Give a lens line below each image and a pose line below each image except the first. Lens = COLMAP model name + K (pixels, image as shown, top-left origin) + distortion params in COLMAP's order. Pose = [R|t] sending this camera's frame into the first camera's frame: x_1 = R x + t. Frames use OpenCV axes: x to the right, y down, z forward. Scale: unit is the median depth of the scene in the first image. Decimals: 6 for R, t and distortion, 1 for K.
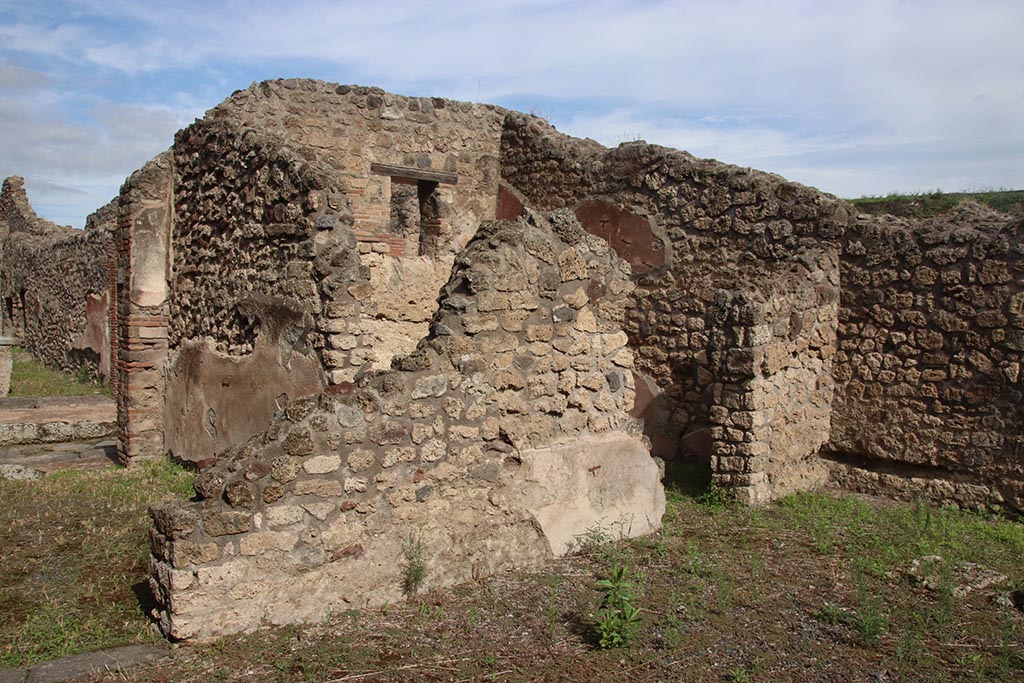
lens RADIAL K [[863.5, 0, 512.0], [0, 863.5, 341.5], [0, 0, 1]] dist [-0.141815, 0.183202]
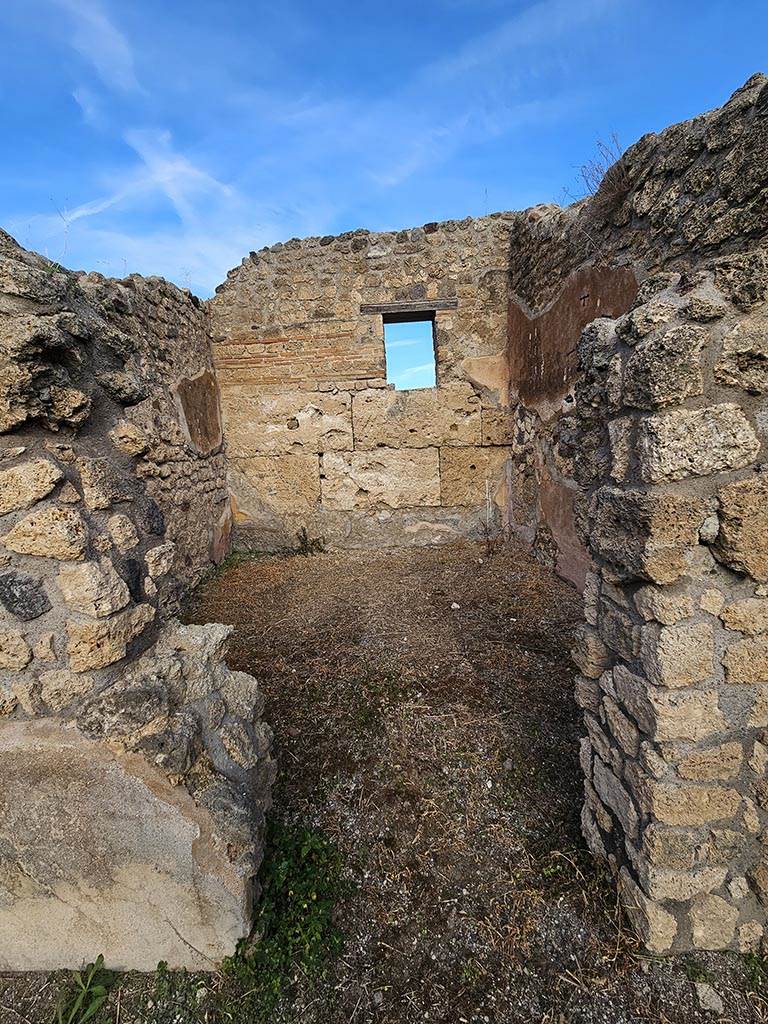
lens RADIAL K [[416.1, 0, 385.3], [0, 416.1, 505.2], [0, 0, 1]] dist [0.001795, 0.000259]
pose [[0.746557, 0.033281, -0.664489, 0.289312], [0.040352, 0.994645, 0.095152, -0.003759], [0.664097, -0.097850, 0.741216, 0.781836]]
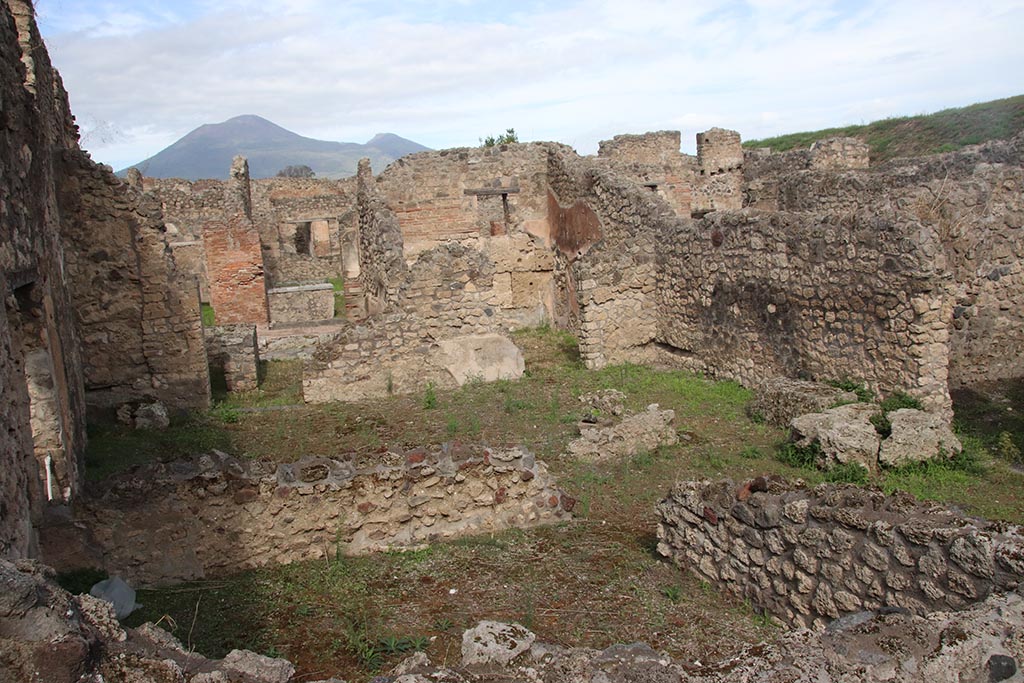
lens RADIAL K [[863.5, 0, 512.0], [0, 863.5, 341.5], [0, 0, 1]] dist [-0.141815, 0.183202]
pose [[0.901993, -0.009940, -0.431636, 0.946070], [0.060129, 0.992884, 0.102788, -0.088570], [0.427543, -0.118668, 0.896173, -0.856883]]
